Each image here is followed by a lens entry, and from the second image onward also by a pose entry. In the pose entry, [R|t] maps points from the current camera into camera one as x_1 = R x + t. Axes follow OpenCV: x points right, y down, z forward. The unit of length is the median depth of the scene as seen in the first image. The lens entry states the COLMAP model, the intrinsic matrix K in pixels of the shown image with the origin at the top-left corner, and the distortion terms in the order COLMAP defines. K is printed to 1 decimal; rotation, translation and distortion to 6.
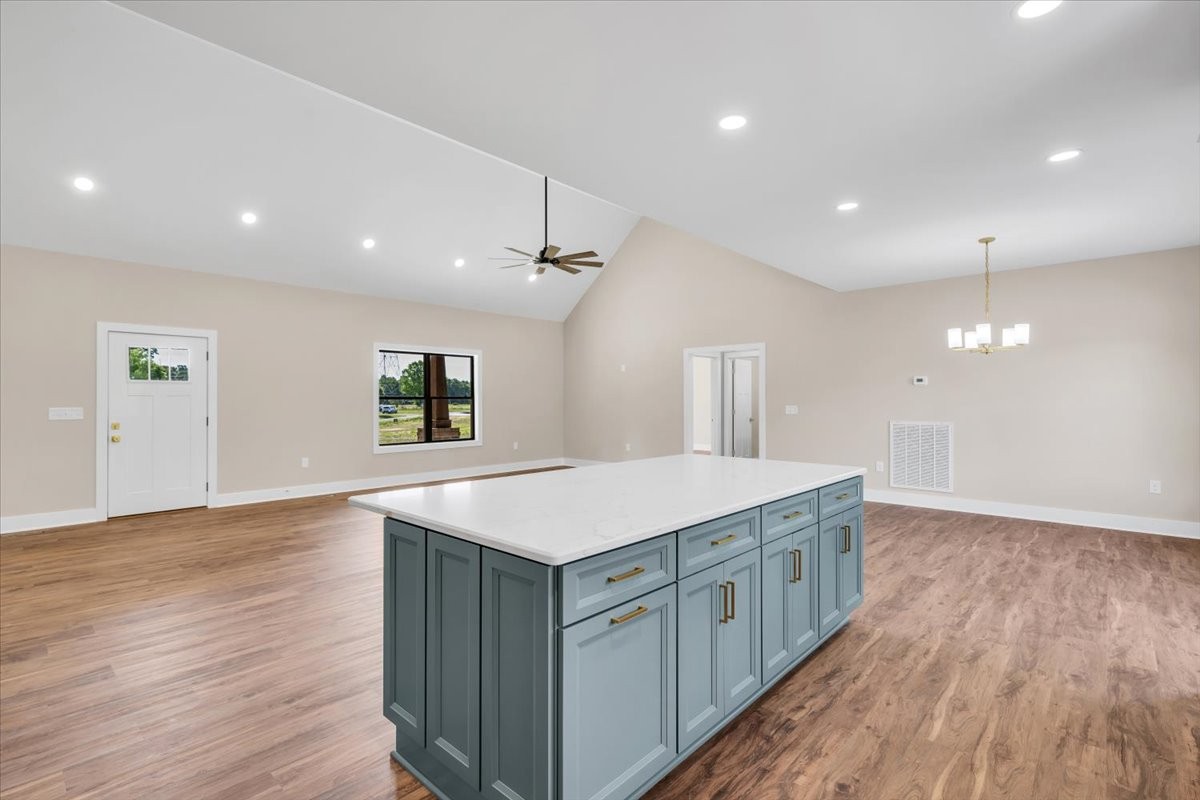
lens RADIAL K [[557.3, 0, 587.2], [0, 557.3, 396.5], [0, 0, 1]] dist [0.000665, -0.000241]
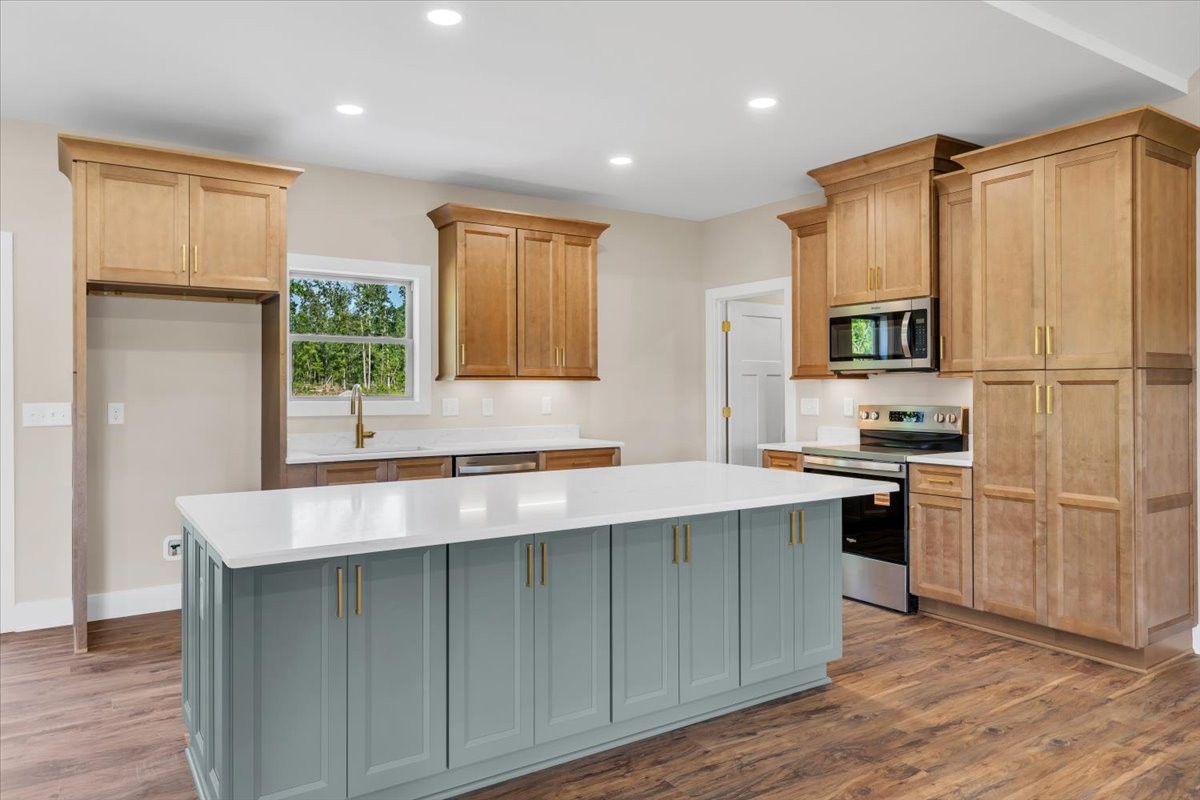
lens RADIAL K [[790.1, 0, 592.2], [0, 790.1, 388.1], [0, 0, 1]] dist [0.002960, 0.001951]
pose [[-0.973154, 0.003414, 0.230131, -0.082496], [0.002084, 0.999980, -0.006025, 0.006807], [-0.230146, -0.005384, -0.973141, 0.934155]]
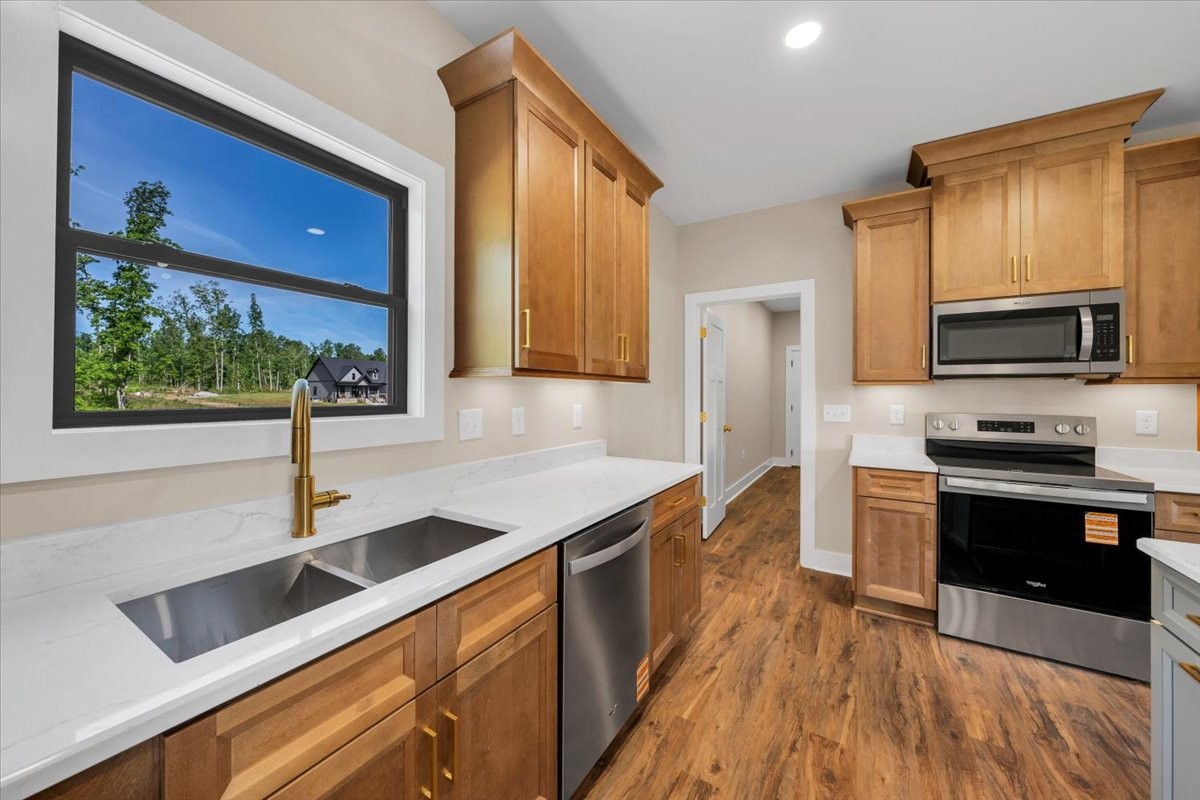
lens RADIAL K [[437.0, 0, 592.6], [0, 437.0, 391.6], [0, 0, 1]] dist [-0.002877, -0.000107]
pose [[-0.980231, -0.005001, -0.197793, 0.269430], [-0.003554, 0.999964, -0.007669, 0.003083], [0.197825, -0.006814, -0.980214, 0.379784]]
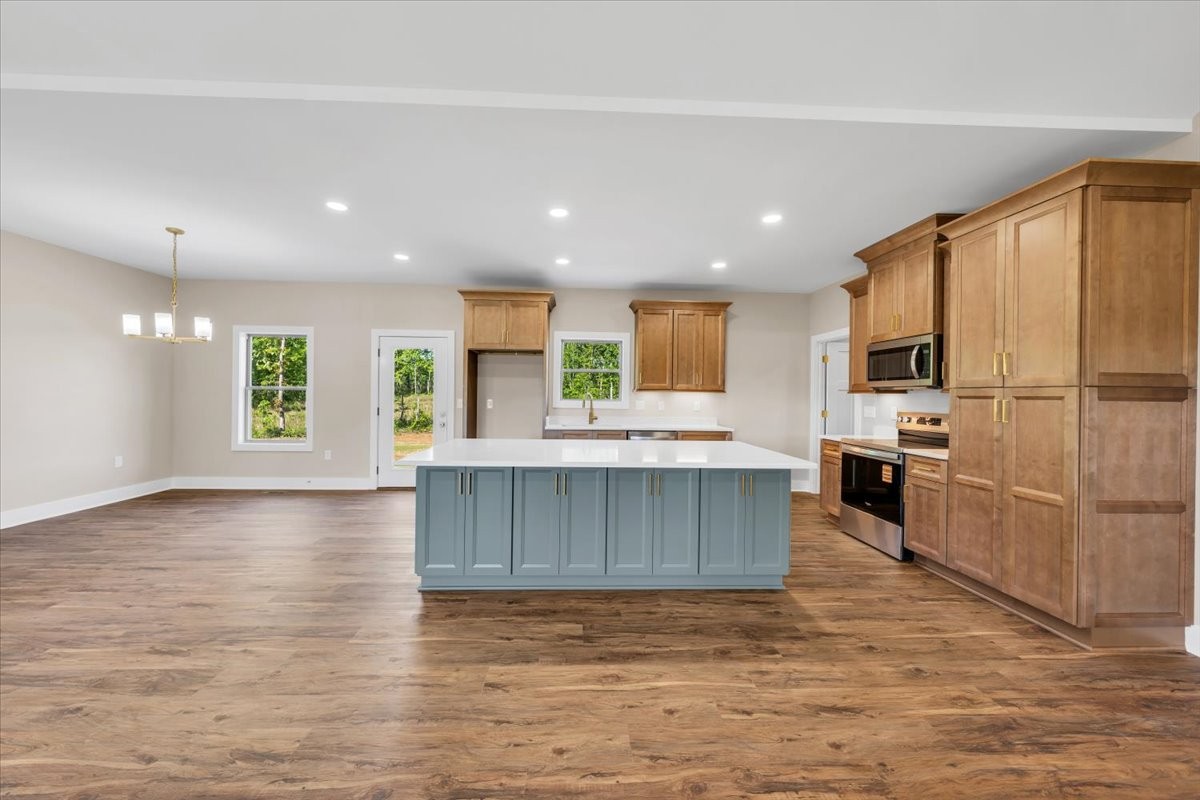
lens RADIAL K [[419.3, 0, 589.9], [0, 419.3, 396.0], [0, 0, 1]] dist [-0.005769, 0.001449]
pose [[-0.713342, -0.010162, 0.700742, -0.288084], [-0.016697, 0.999857, -0.002498, 0.005811], [-0.700617, -0.013482, -0.713410, 0.824791]]
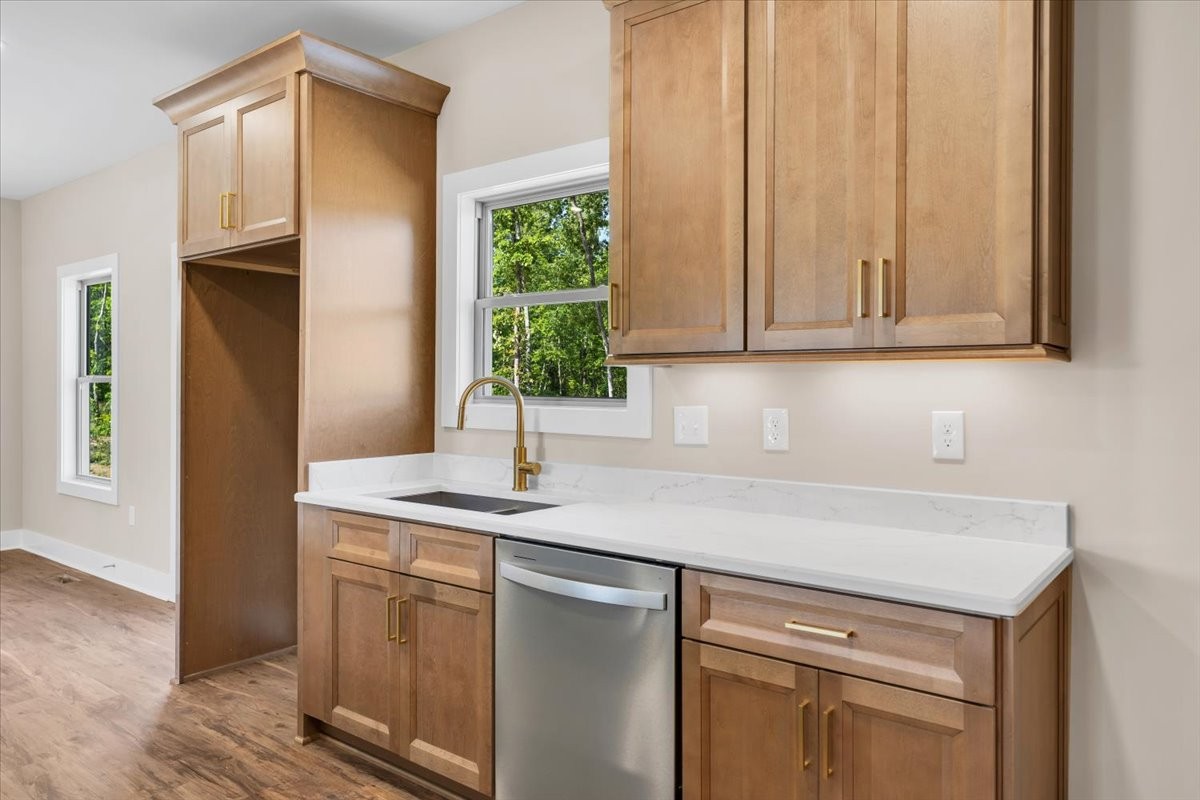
lens RADIAL K [[790.1, 0, 605.8], [0, 790.1, 389.1], [0, 0, 1]] dist [0.002960, 0.001951]
pose [[-0.103529, -0.005876, 0.994609, -0.124649], [-0.005945, 0.999968, 0.005289, 0.001895], [-0.994609, -0.005365, -0.103560, 0.162416]]
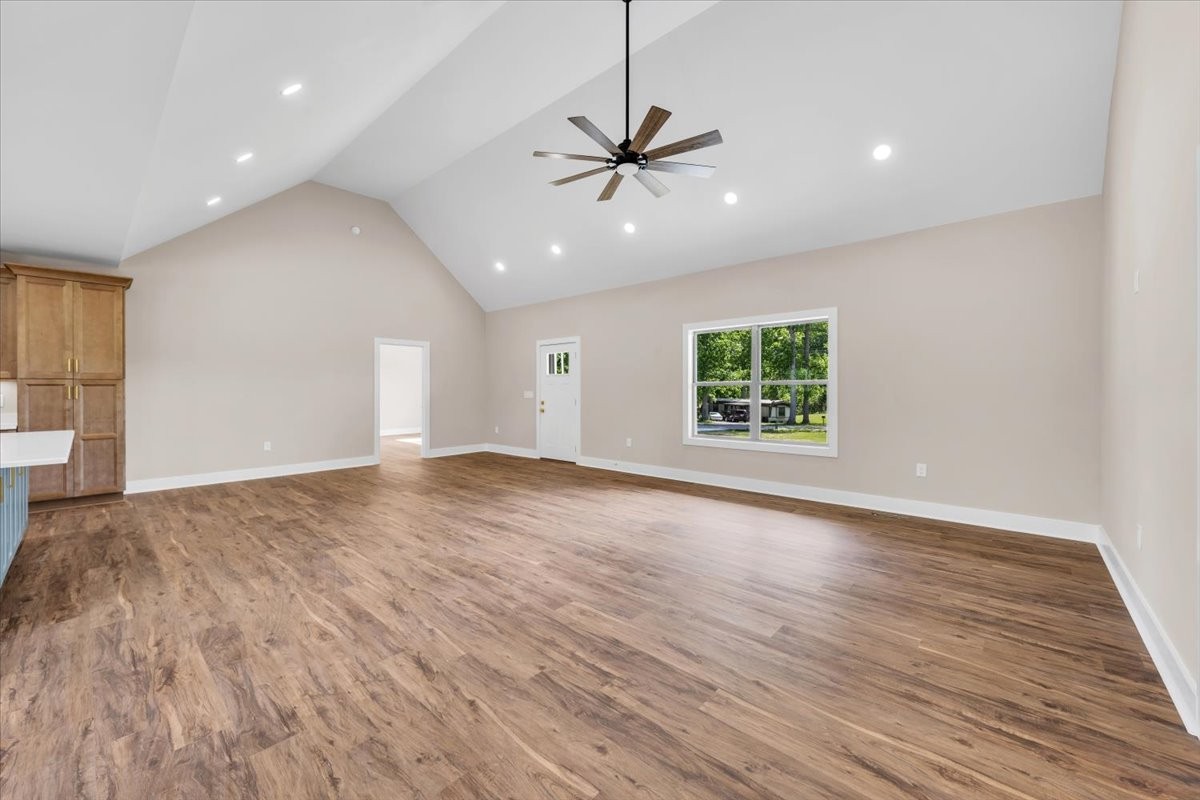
lens RADIAL K [[467.7, 0, 588.2], [0, 467.7, 387.4], [0, 0, 1]] dist [-0.001364, -0.000713]
pose [[0.009012, -0.002292, -0.999957, 0.531588], [0.008437, 0.999962, -0.002216, 0.012796], [0.999924, -0.008416, 0.009031, 1.123893]]
